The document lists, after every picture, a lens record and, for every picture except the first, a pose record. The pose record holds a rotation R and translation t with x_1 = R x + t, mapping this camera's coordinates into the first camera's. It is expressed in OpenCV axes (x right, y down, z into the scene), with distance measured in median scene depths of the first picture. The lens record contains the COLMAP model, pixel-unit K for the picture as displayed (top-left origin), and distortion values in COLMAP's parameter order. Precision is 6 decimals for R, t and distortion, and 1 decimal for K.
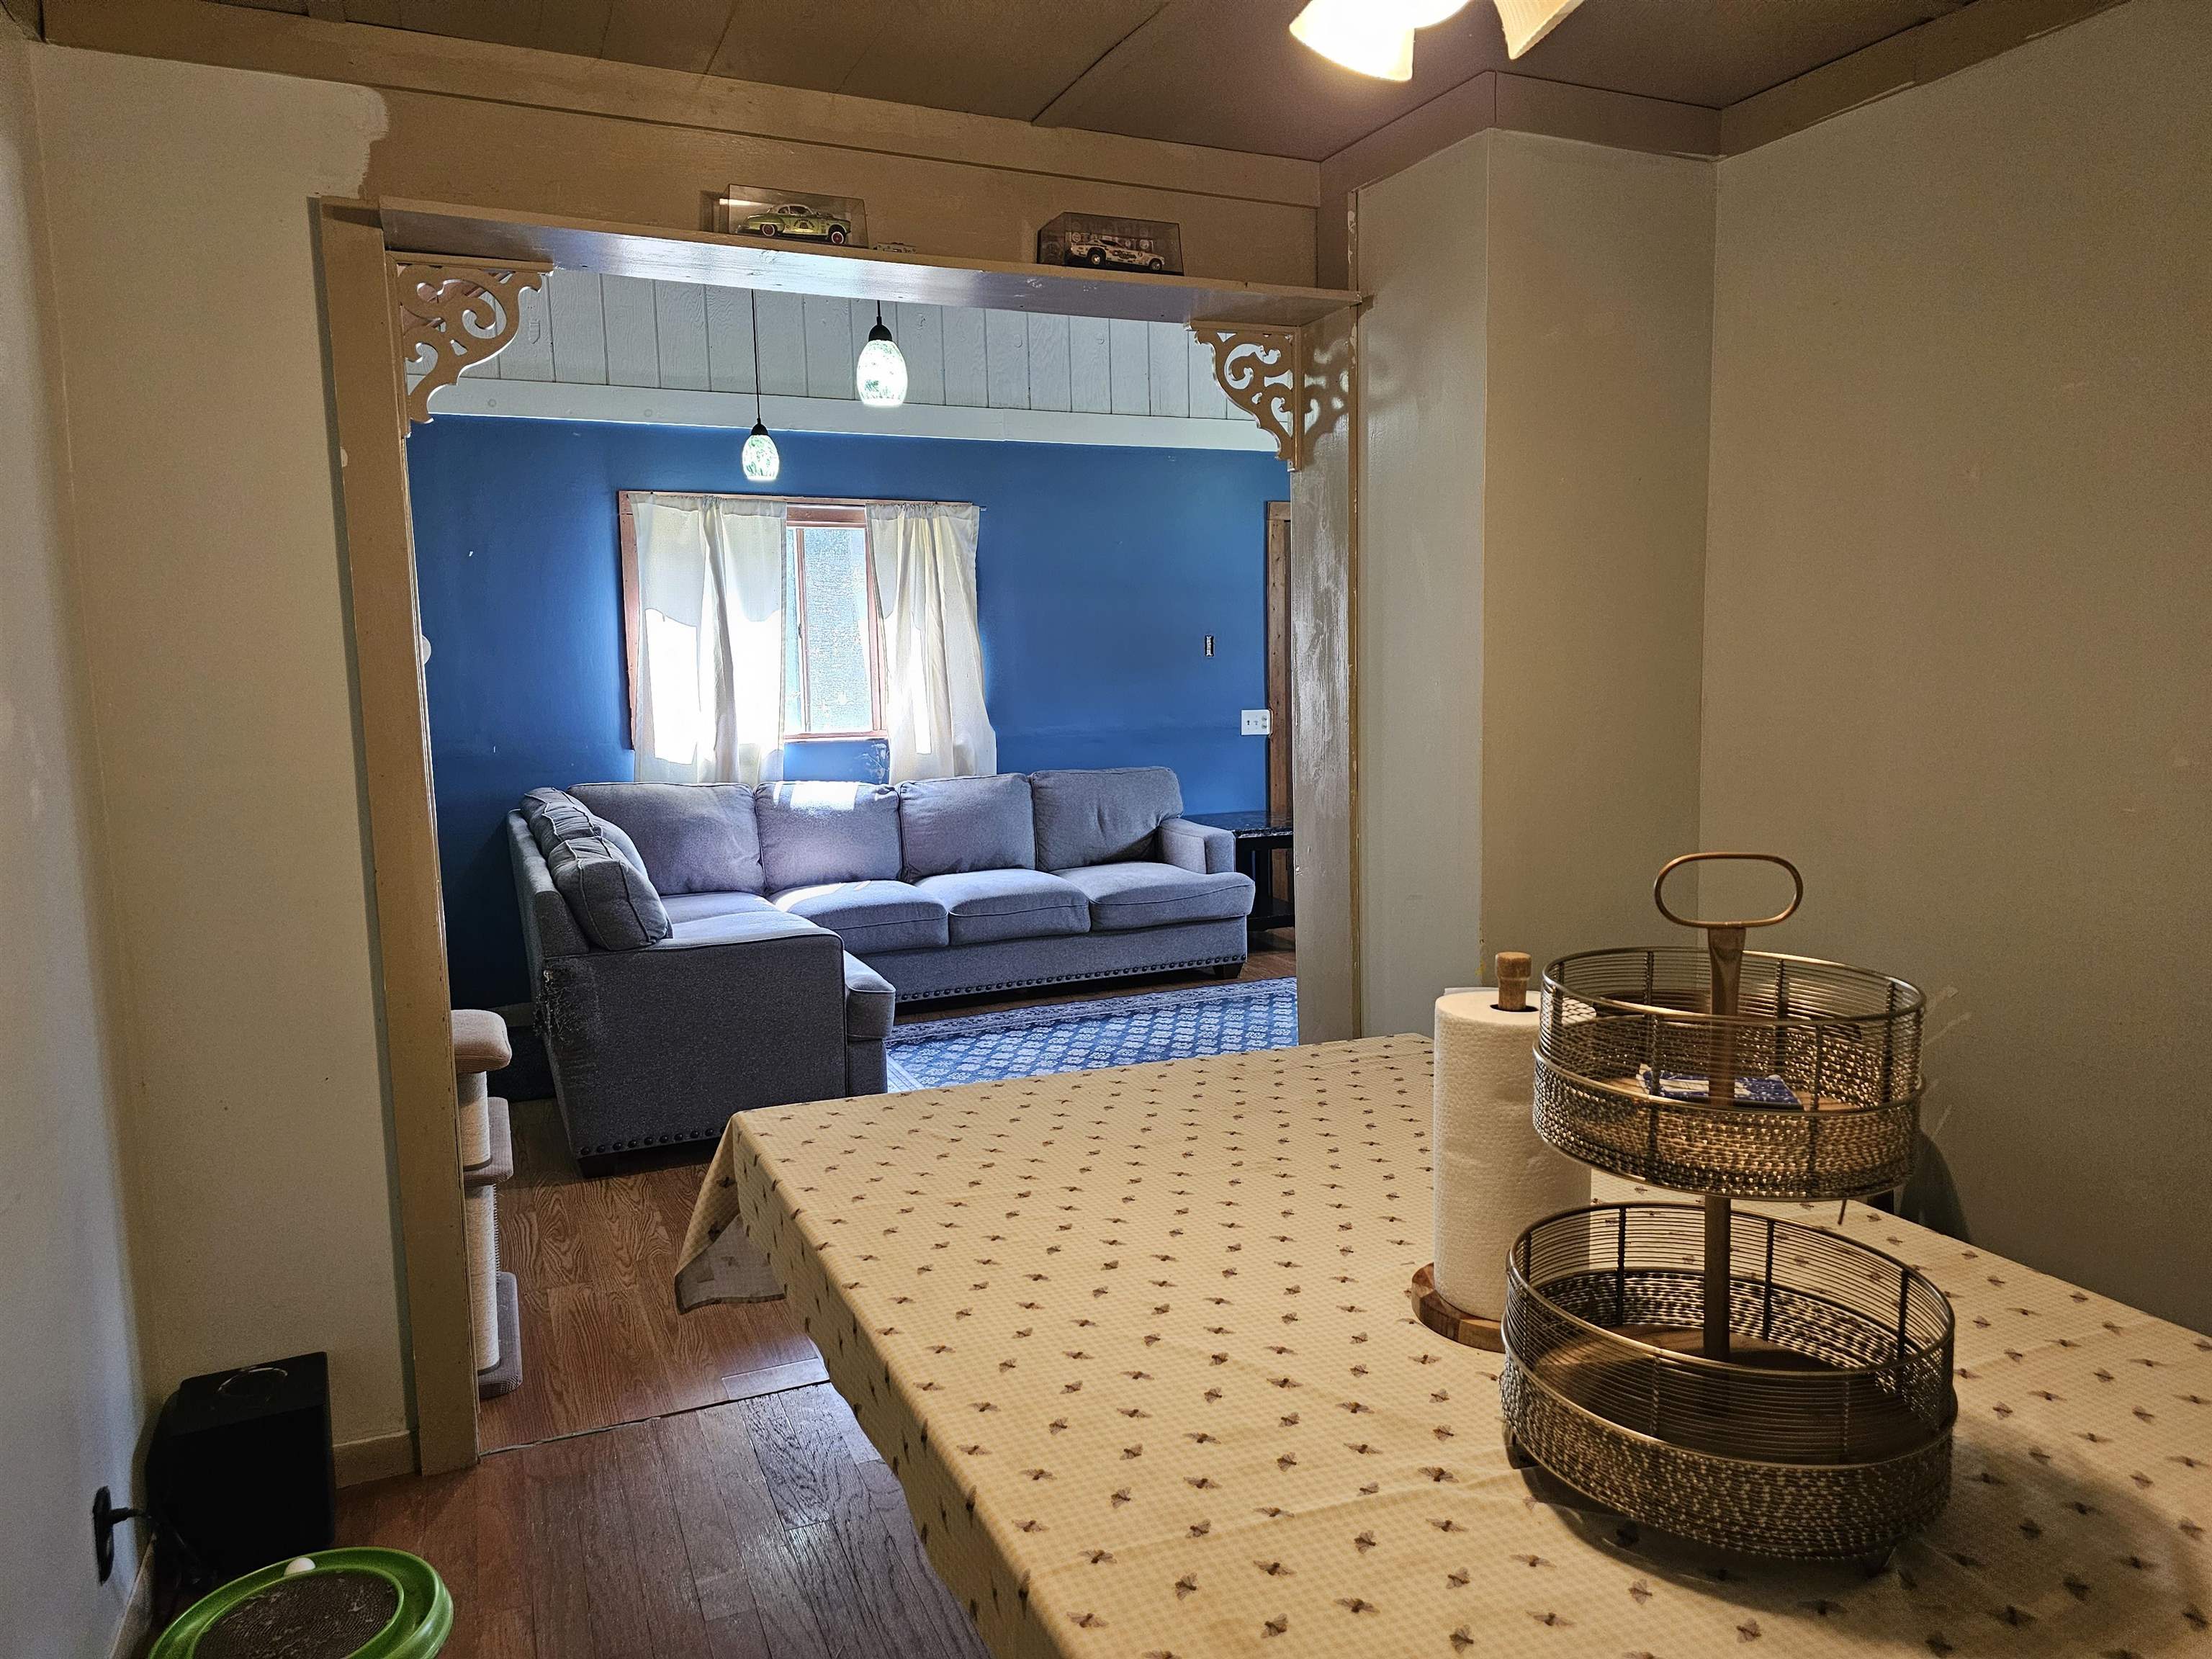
lens RADIAL K [[1488.1, 0, 1098.8], [0, 1488.1, 838.9], [0, 0, 1]] dist [0.033617, -0.028888]
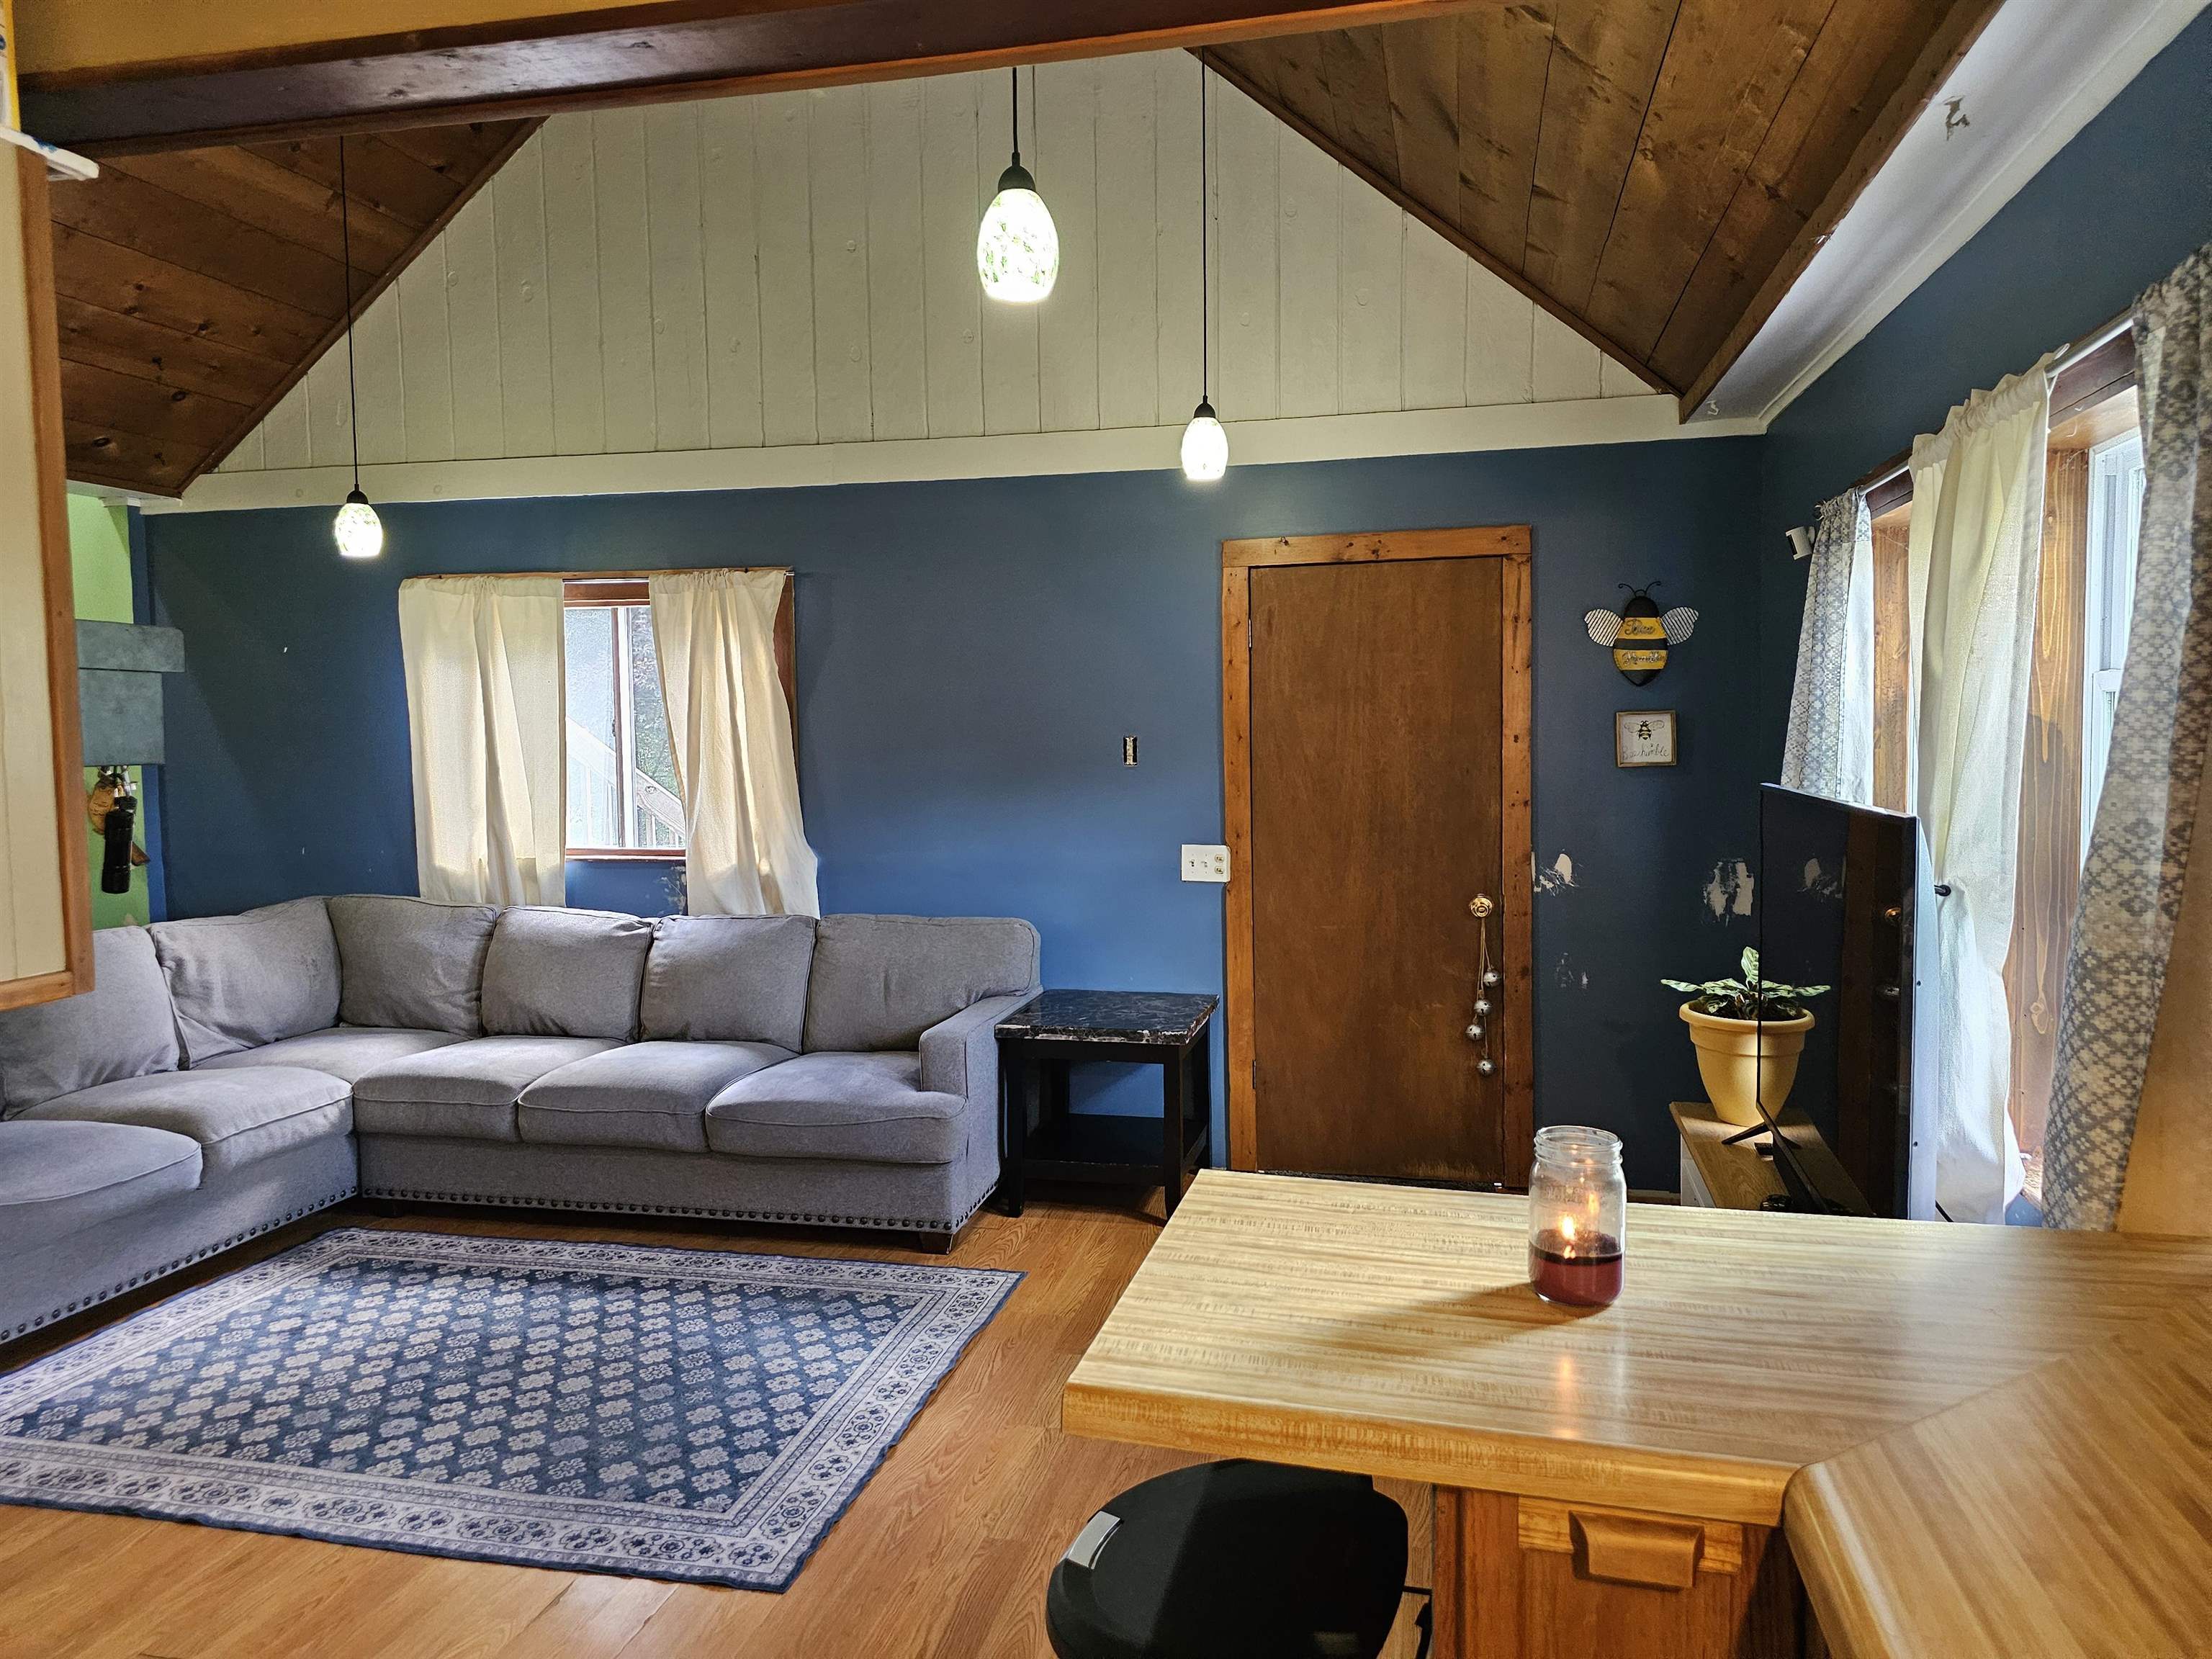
lens RADIAL K [[1488.1, 0, 1109.8], [0, 1488.1, 812.1], [0, 0, 1]] dist [0.033617, -0.028888]
pose [[0.796815, 0.040515, -0.602863, 0.581571], [-0.077015, 0.996421, -0.034827, -0.091387], [0.599295, 0.074180, 0.797084, 0.538094]]
